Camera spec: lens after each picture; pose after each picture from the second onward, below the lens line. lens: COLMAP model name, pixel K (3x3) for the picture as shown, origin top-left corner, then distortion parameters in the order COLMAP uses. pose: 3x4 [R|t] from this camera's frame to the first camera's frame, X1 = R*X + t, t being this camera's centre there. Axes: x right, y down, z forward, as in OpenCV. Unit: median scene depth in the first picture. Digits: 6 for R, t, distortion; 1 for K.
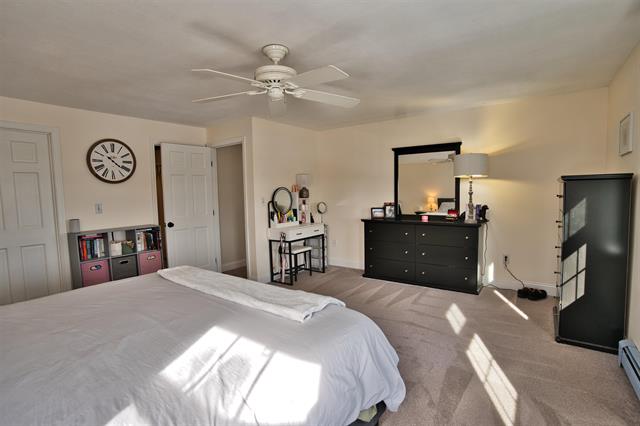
lens RADIAL K [[312.2, 0, 317.9], [0, 312.2, 213.2], [0, 0, 1]] dist [-0.076791, 0.033879]
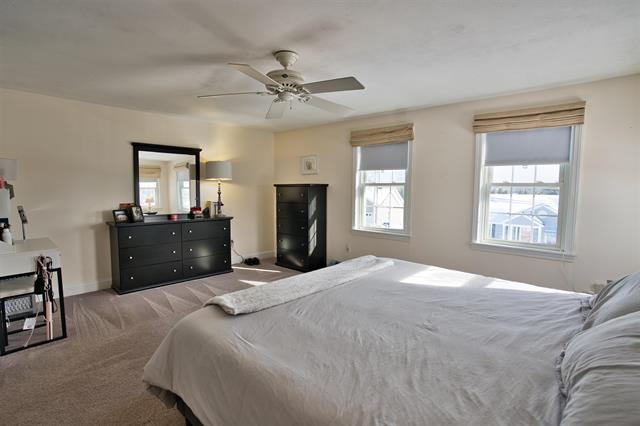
lens RADIAL K [[325.7, 0, 308.5], [0, 325.7, 213.4], [0, 0, 1]] dist [-0.035749, 0.000418]
pose [[0.099567, -0.050740, 0.993736, -0.758813], [0.060385, 0.997166, 0.044865, -0.019407], [-0.993197, 0.055540, 0.102348, 0.500572]]
